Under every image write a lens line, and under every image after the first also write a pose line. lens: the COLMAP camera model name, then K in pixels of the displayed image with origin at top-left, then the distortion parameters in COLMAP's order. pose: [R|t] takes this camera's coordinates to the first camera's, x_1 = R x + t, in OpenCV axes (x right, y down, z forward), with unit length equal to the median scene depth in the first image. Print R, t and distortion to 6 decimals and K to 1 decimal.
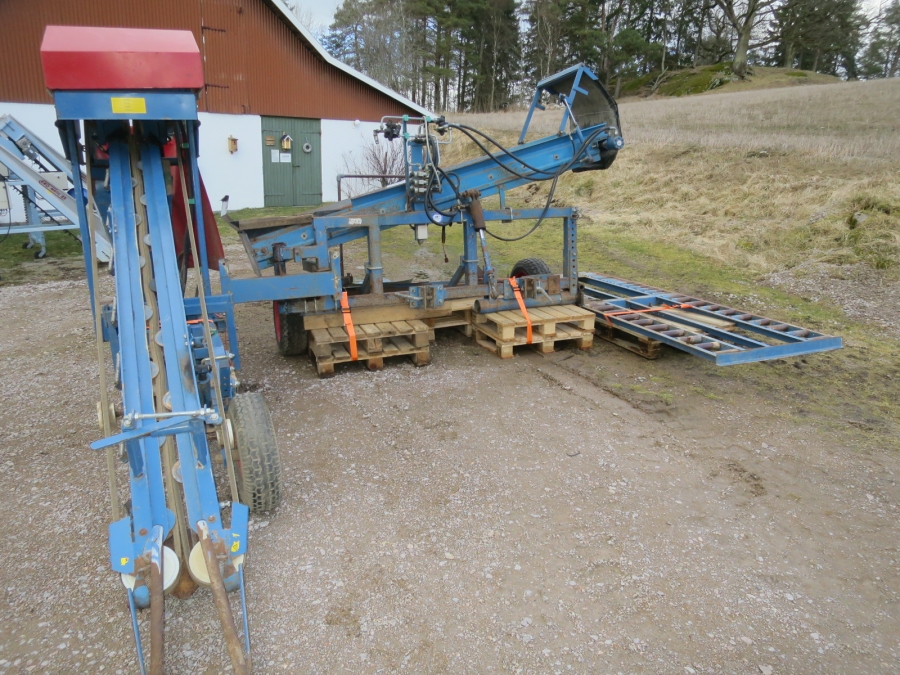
lens RADIAL K [[638.2, 0, 452.0], [0, 638.2, 340.4], [0, 0, 1]] dist [-0.059259, 0.012298]
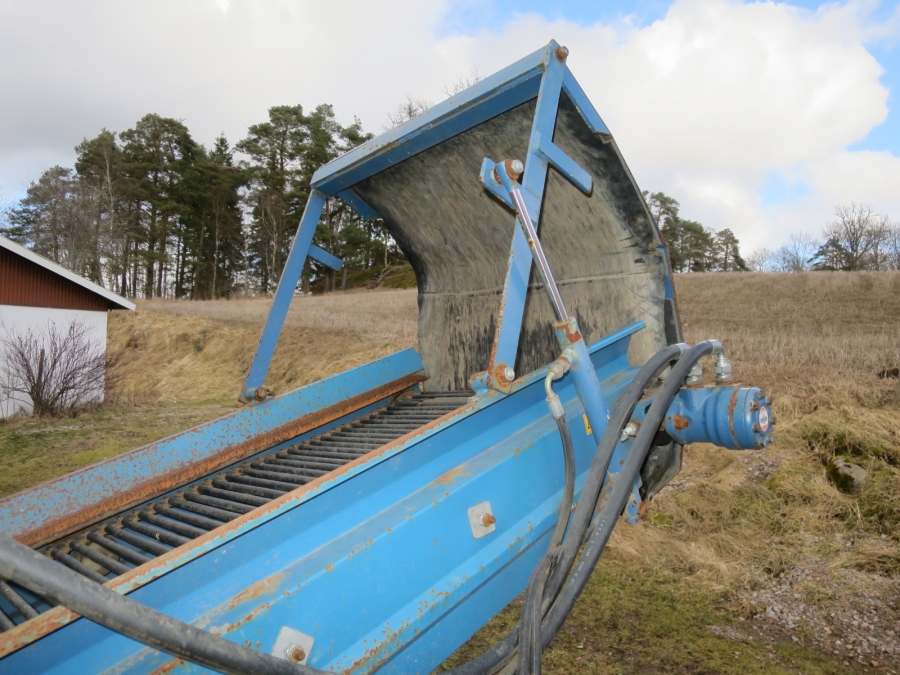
lens RADIAL K [[639.7, 0, 445.8], [0, 639.7, 346.0], [0, 0, 1]] dist [-0.053353, 0.007250]
pose [[0.918312, 0.001726, 0.395853, 0.050098], [0.107215, 0.961530, -0.252913, -0.162814], [-0.381061, 0.274694, 0.882800, 0.470988]]
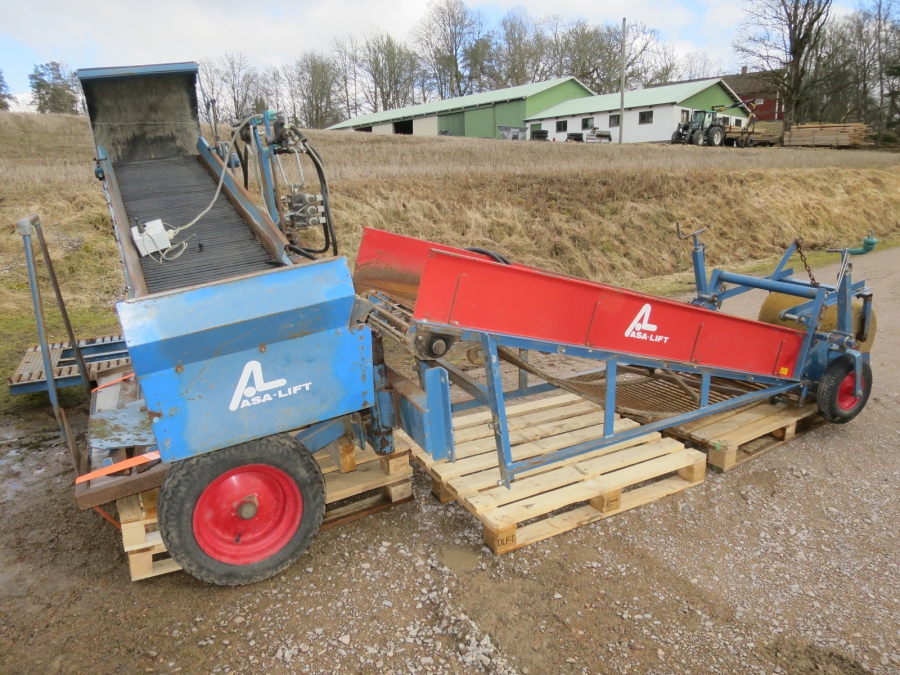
lens RADIAL K [[638.2, 0, 452.0], [0, 638.2, 340.4], [0, 0, 1]] dist [-0.059259, 0.012298]
pose [[-0.105496, -0.246819, 0.963302, -0.372116], [0.289718, 0.919055, 0.267210, -0.125217], [-0.951280, 0.307276, -0.025449, 0.444109]]
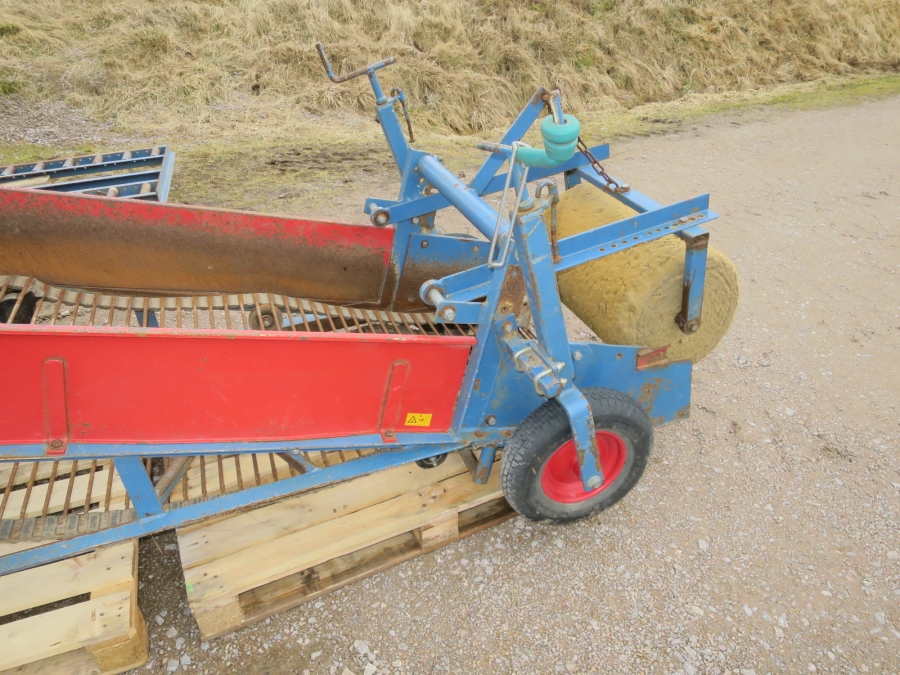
lens RADIAL K [[653.1, 0, 435.1], [0, 653.1, 324.3], [0, 0, 1]] dist [-0.046430, 0.001908]
pose [[0.042520, -0.491465, 0.869858, -0.184352], [0.296953, 0.837517, 0.458677, -0.052496], [-0.953945, 0.238804, 0.181553, 0.223749]]
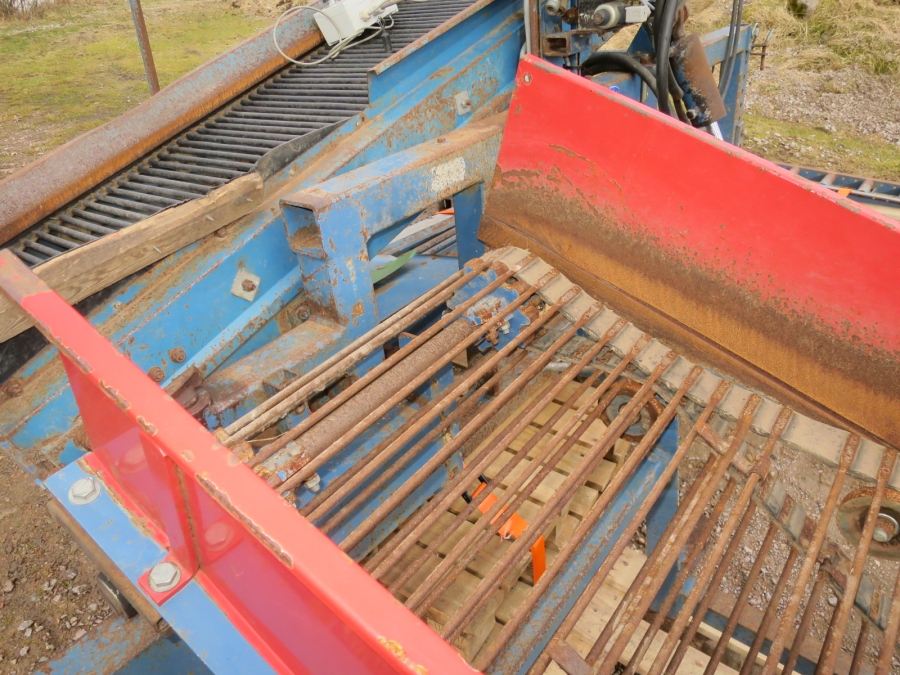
lens RADIAL K [[640.7, 0, 450.0], [0, 640.7, 337.5], [0, 0, 1]] dist [-0.045284, 0.003107]
pose [[0.862249, -0.289970, 0.415264, -0.130082], [0.162239, 0.934821, 0.315894, -0.099383], [-0.479797, -0.205007, 0.853093, 0.377912]]
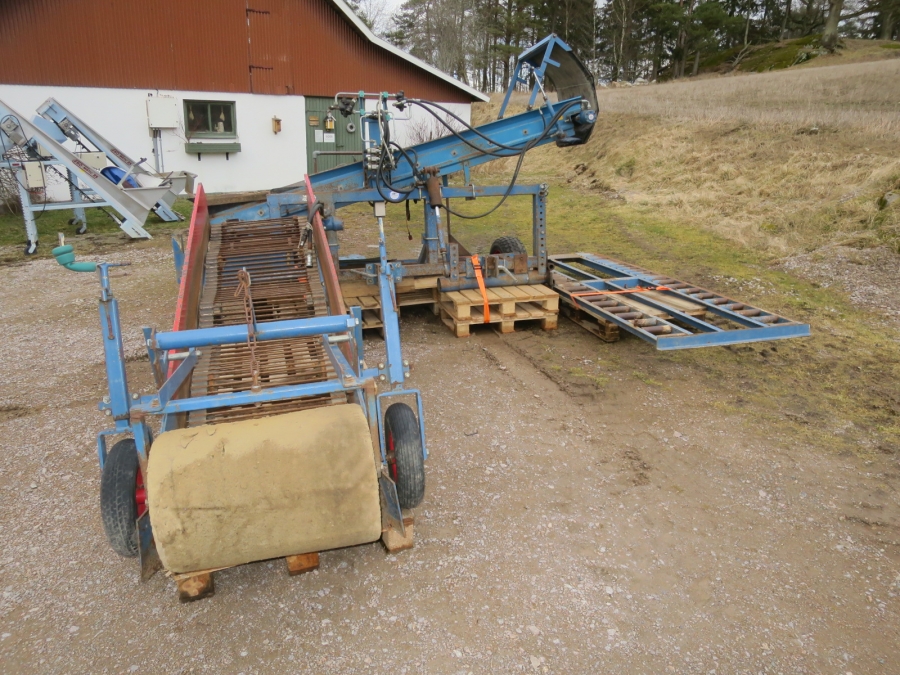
lens RADIAL K [[638.2, 0, 452.0], [0, 638.2, 340.4], [0, 0, 1]] dist [-0.059259, 0.012298]
pose [[0.993373, 0.028067, -0.111459, 0.094552], [-0.024907, 0.999250, 0.029642, 0.002152], [0.112208, -0.026669, 0.993327, 0.006906]]
